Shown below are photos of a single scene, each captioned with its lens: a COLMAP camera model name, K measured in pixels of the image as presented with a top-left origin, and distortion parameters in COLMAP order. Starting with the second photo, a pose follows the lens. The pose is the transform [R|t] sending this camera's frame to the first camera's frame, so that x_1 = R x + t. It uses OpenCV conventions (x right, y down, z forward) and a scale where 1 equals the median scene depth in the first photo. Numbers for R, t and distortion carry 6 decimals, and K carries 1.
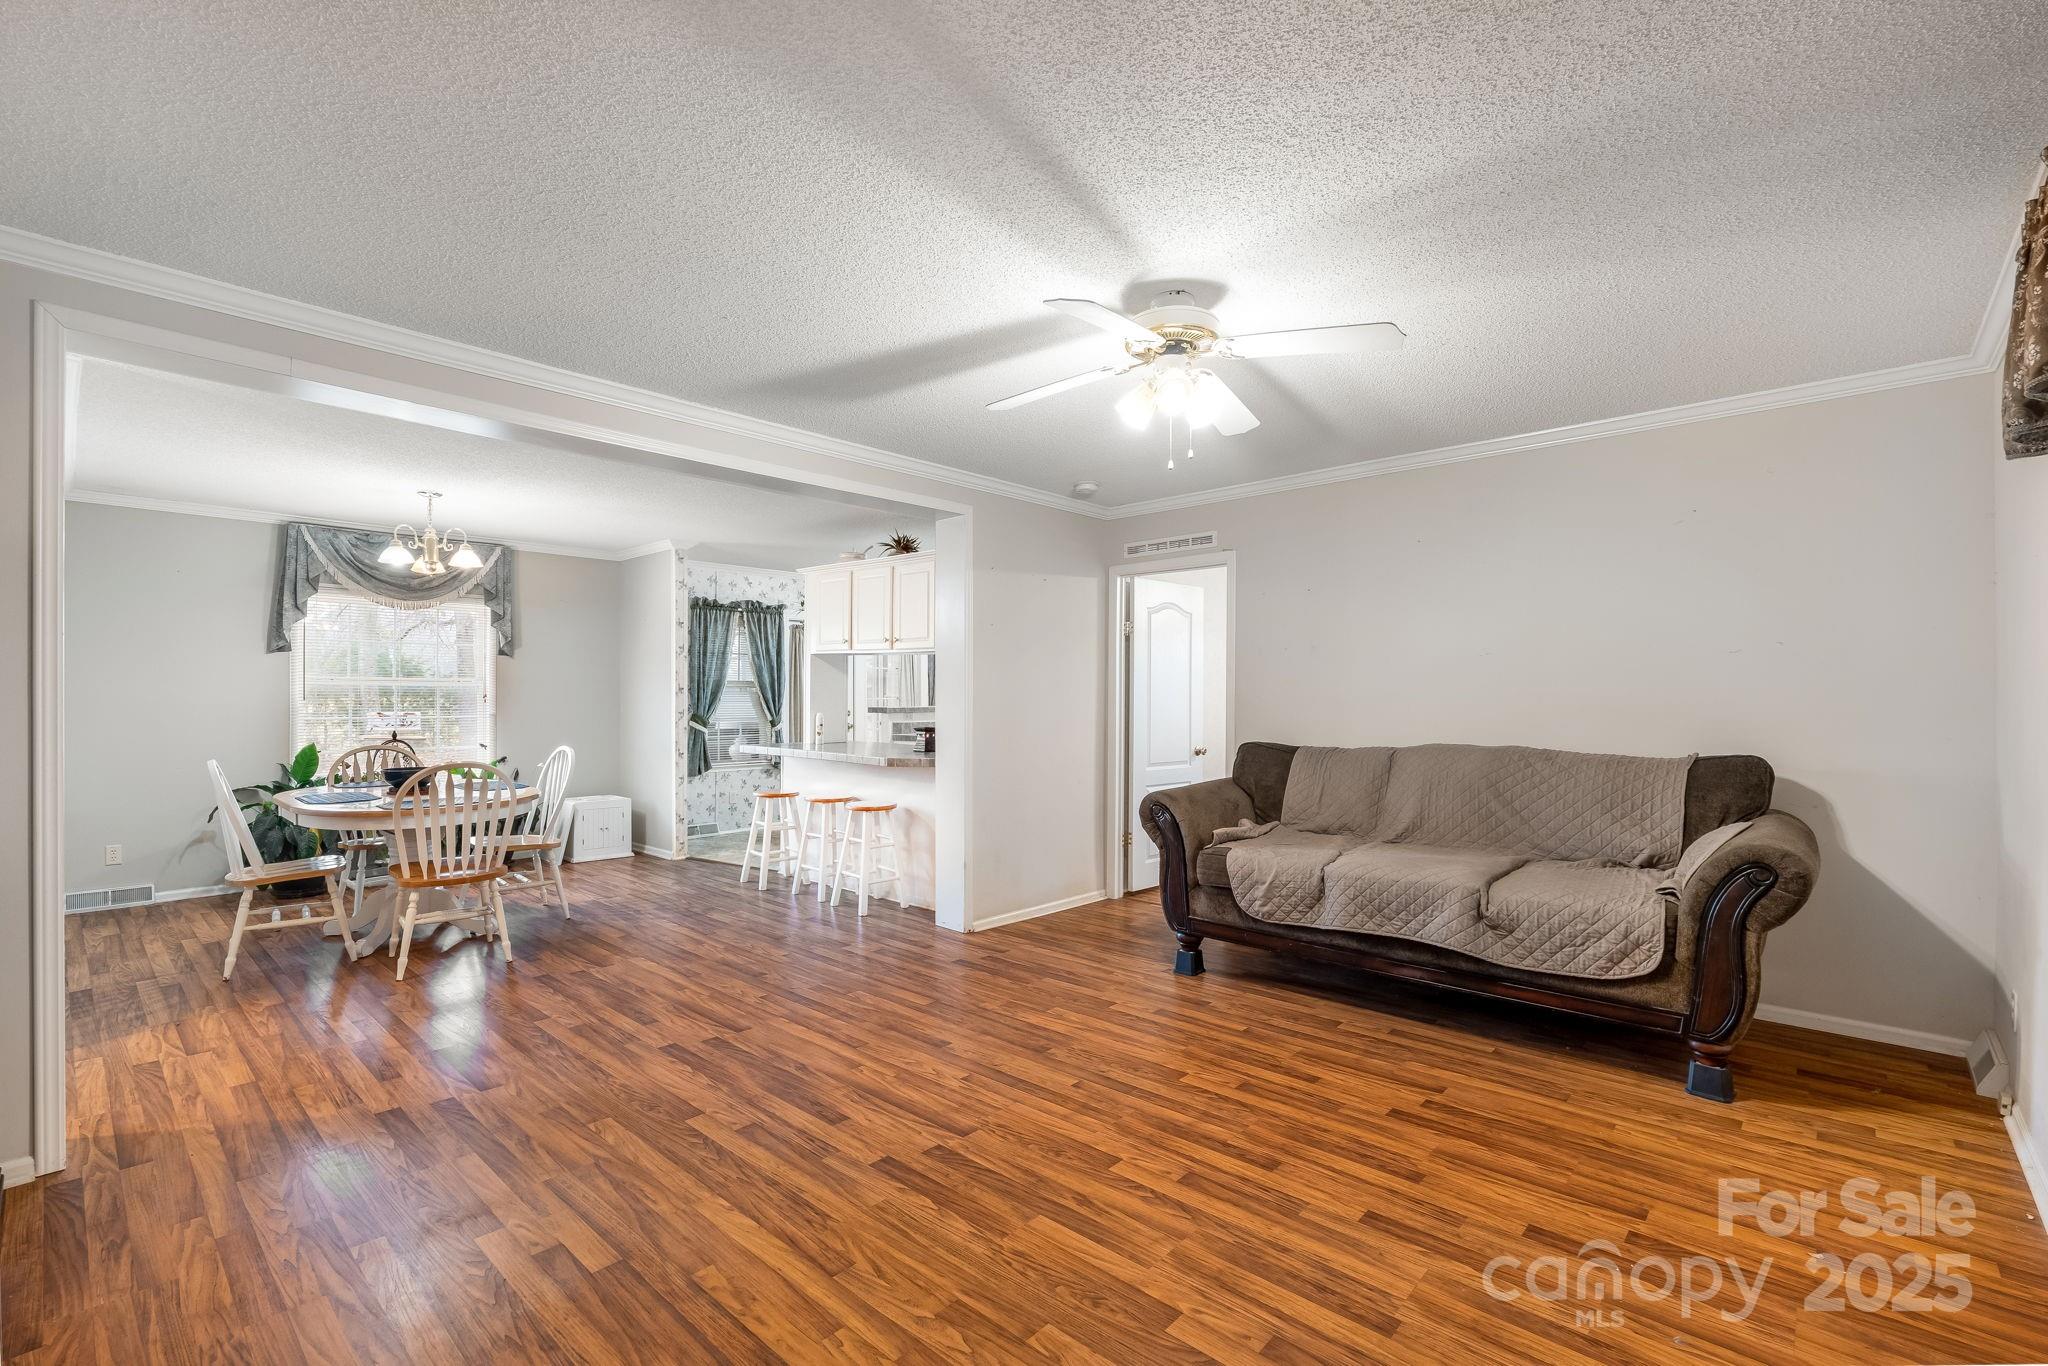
lens RADIAL K [[904.5, 0, 1026.1], [0, 904.5, 688.3], [0, 0, 1]] dist [-0.004056, -0.000172]
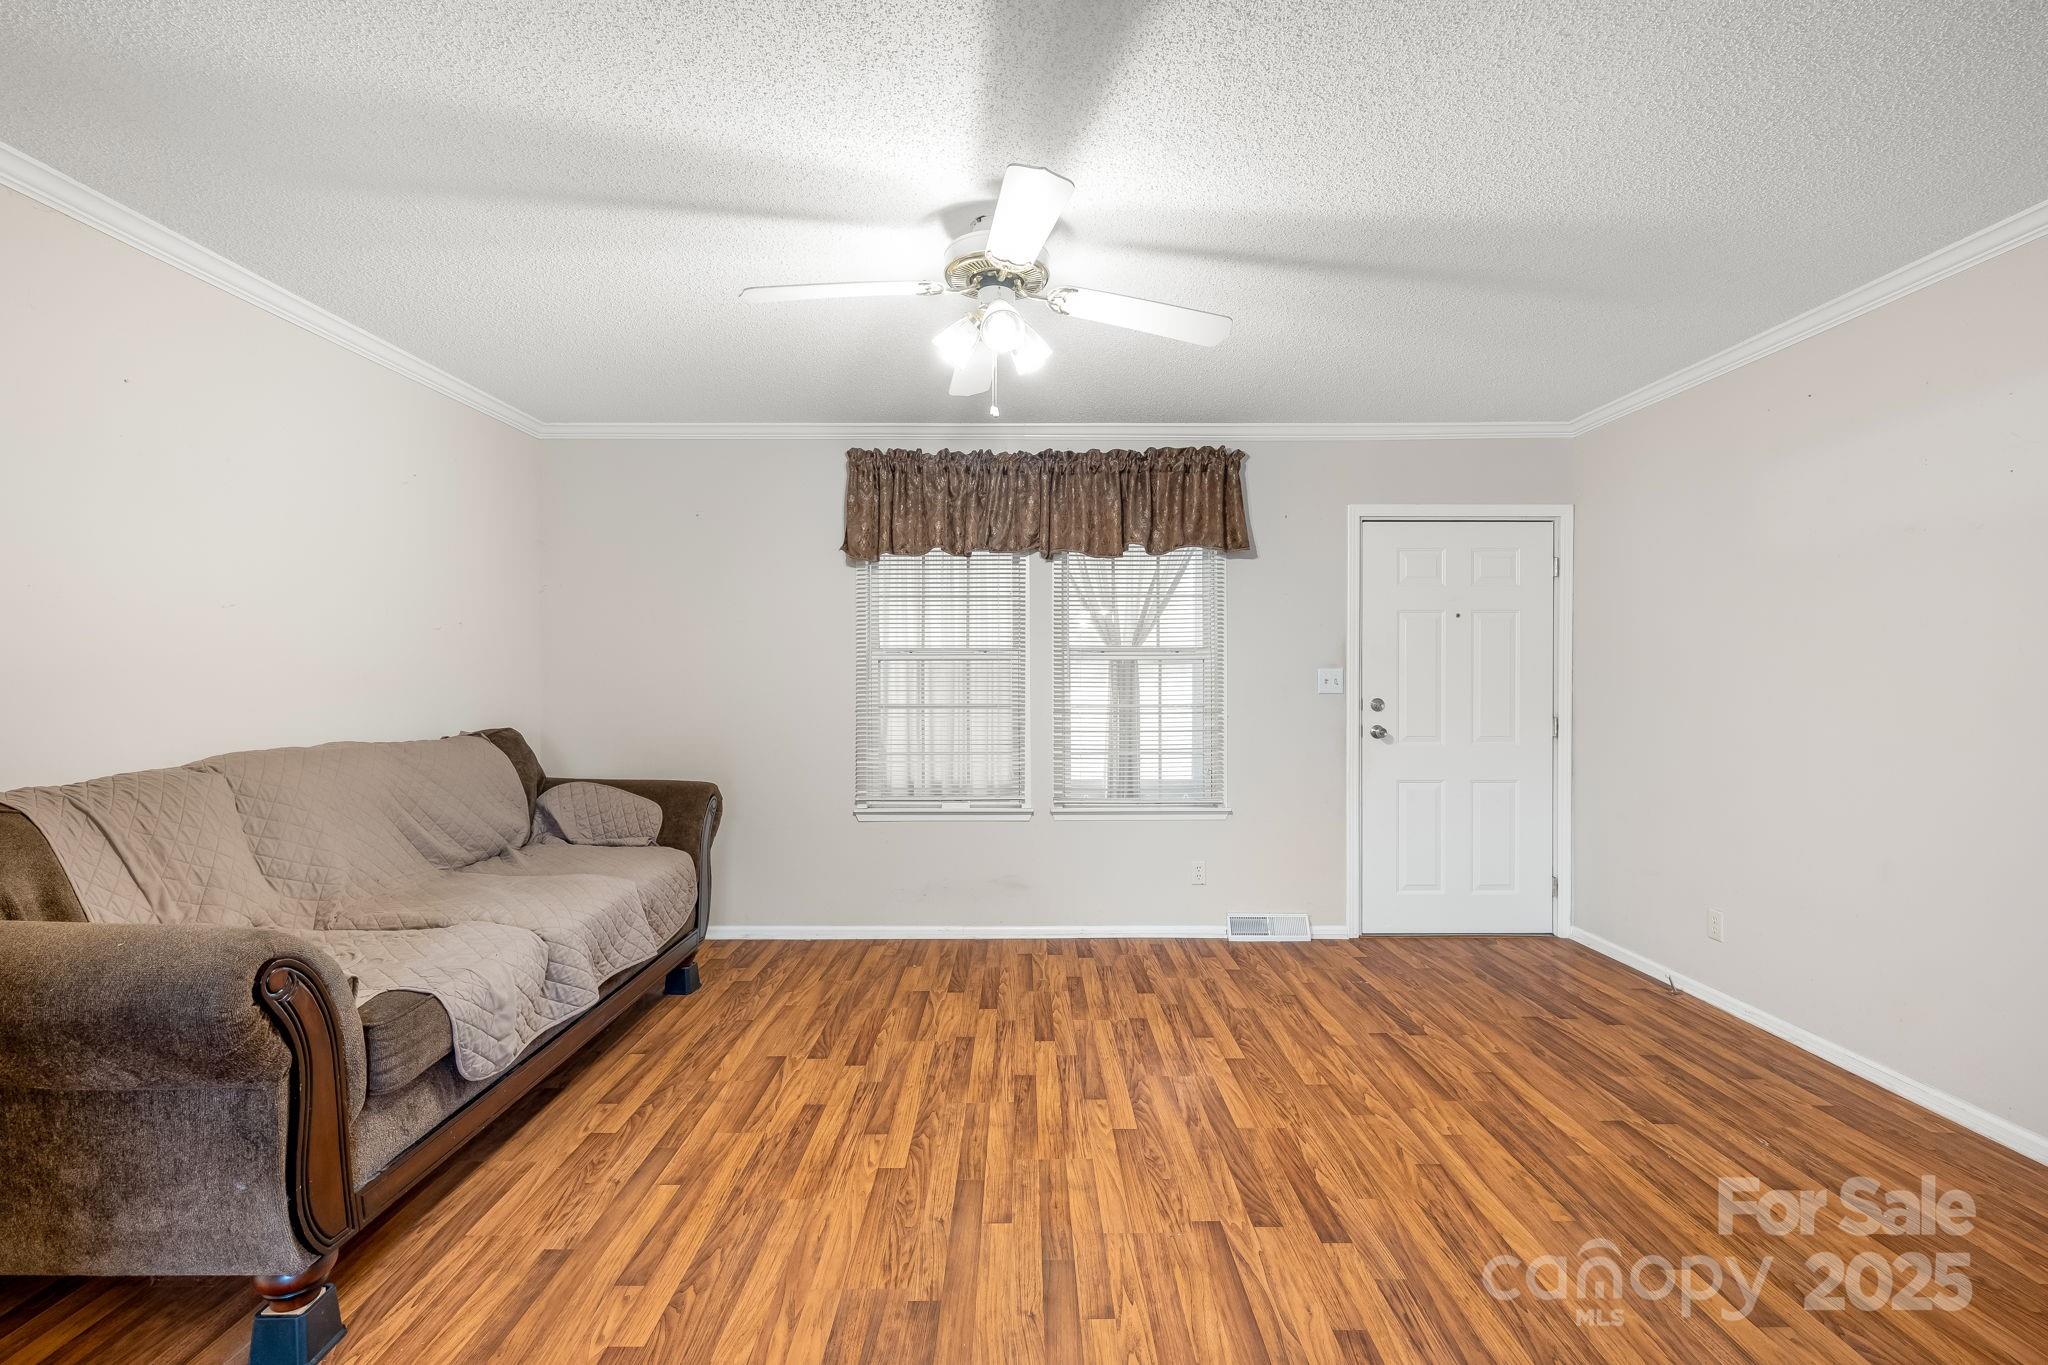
lens RADIAL K [[904.5, 0, 1018.2], [0, 904.5, 678.3], [0, 0, 1]] dist [-0.004056, -0.000172]
pose [[-0.676788, -0.002611, 0.736173, -0.566298], [-0.006697, 0.999974, -0.002609, 0.017942], [-0.736148, -0.006696, -0.676788, 1.765299]]
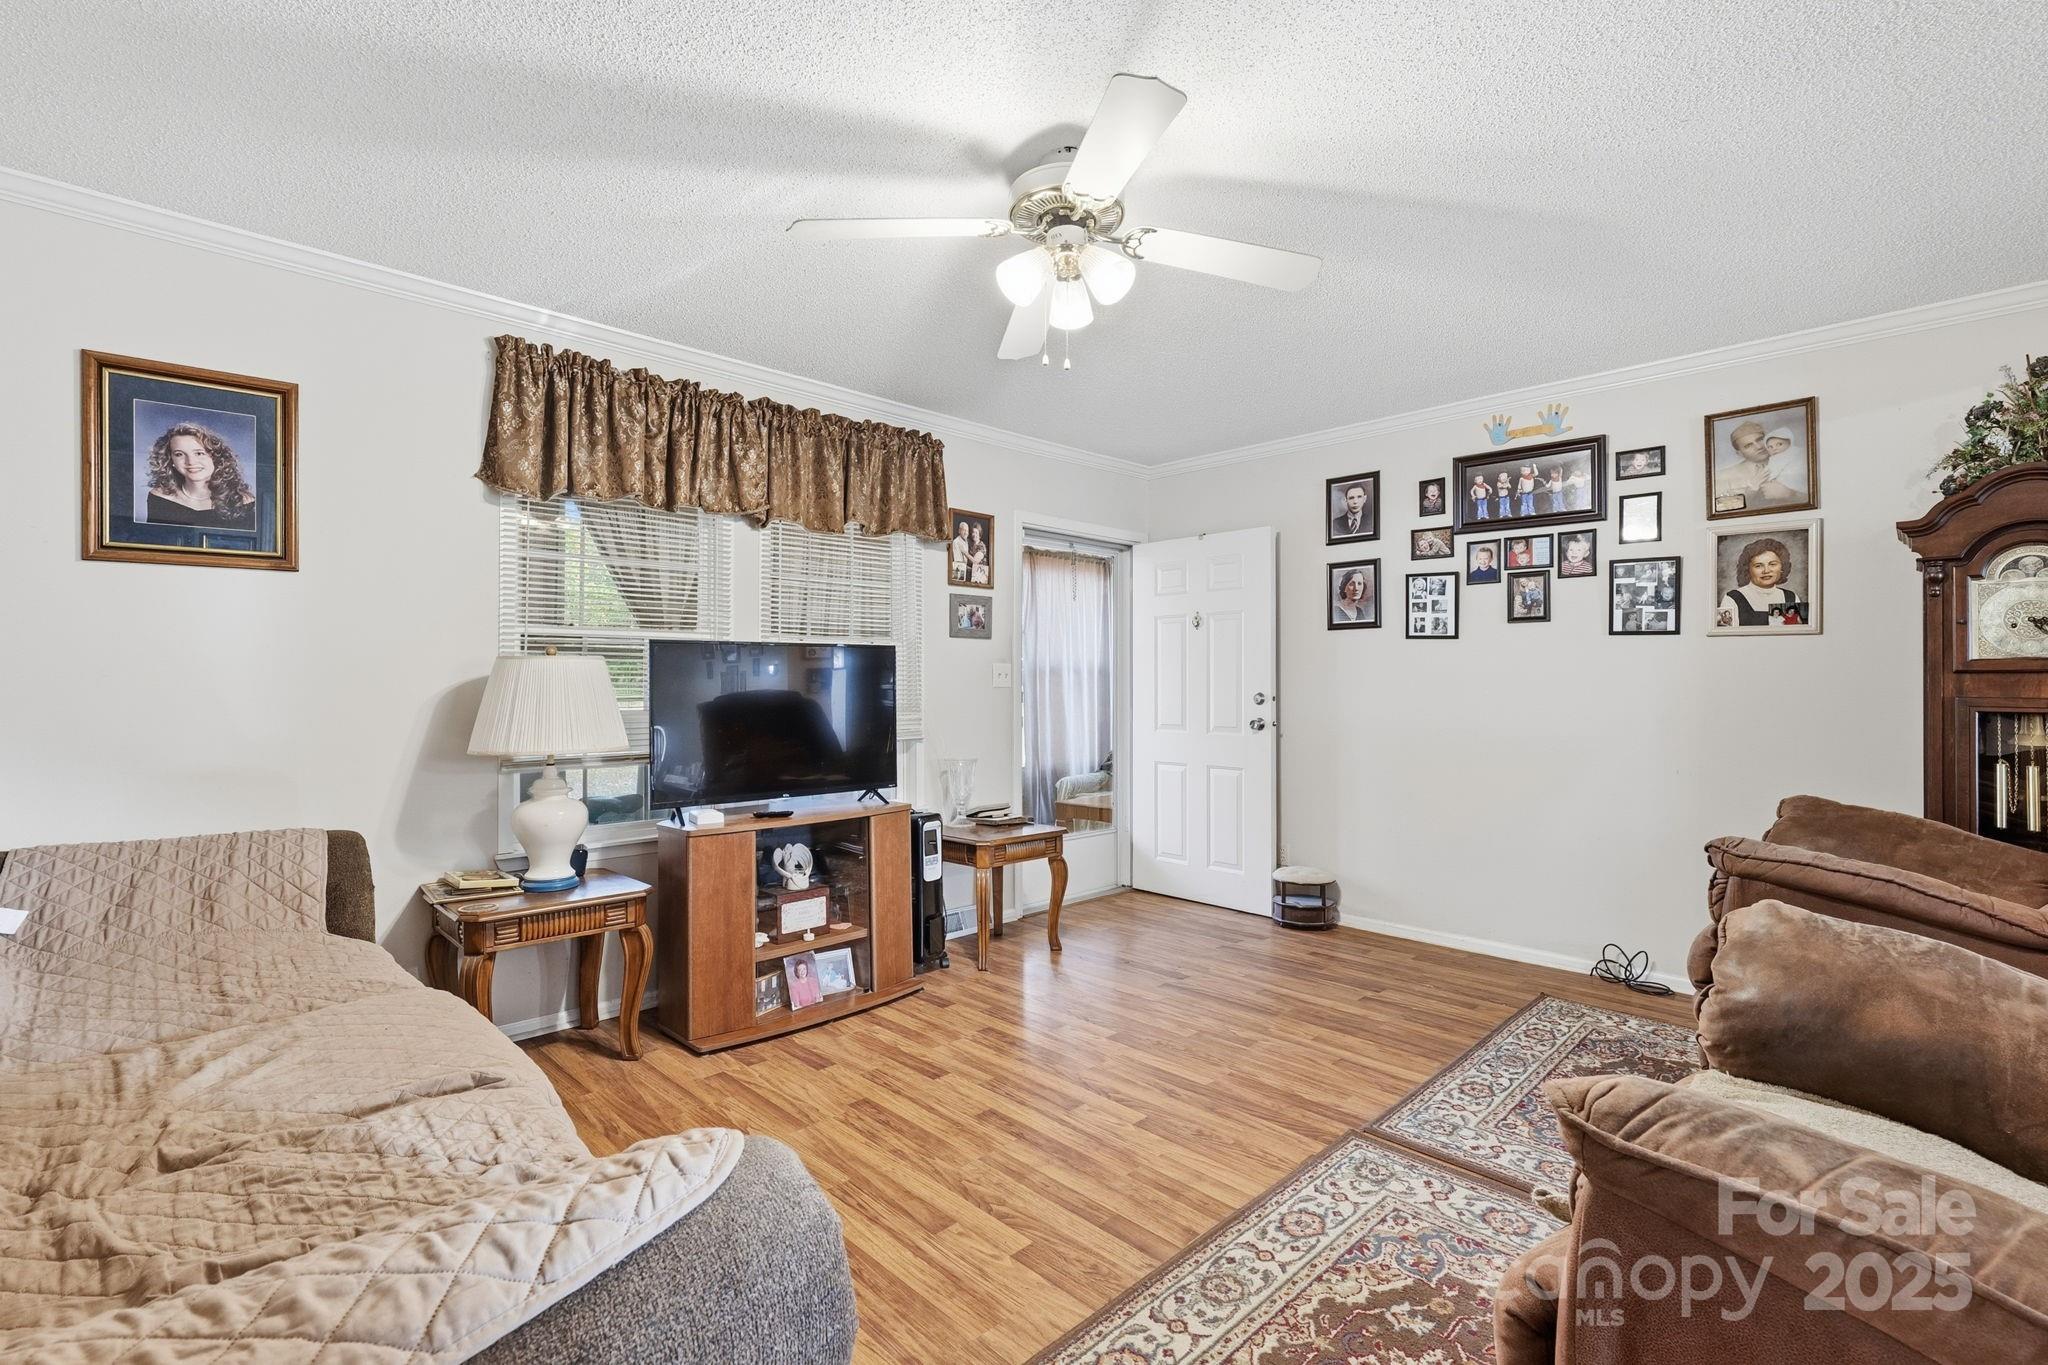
lens RADIAL K [[937.1, 0, 1026.7], [0, 937.1, 685.8], [0, 0, 1]] dist [0.003650, -0.000547]
pose [[-0.998391, 0.004056, 0.056560, 0.162003], [0.003446, 0.999935, -0.010876, 0.054846], [-0.056600, -0.010663, -0.998340, 2.025661]]
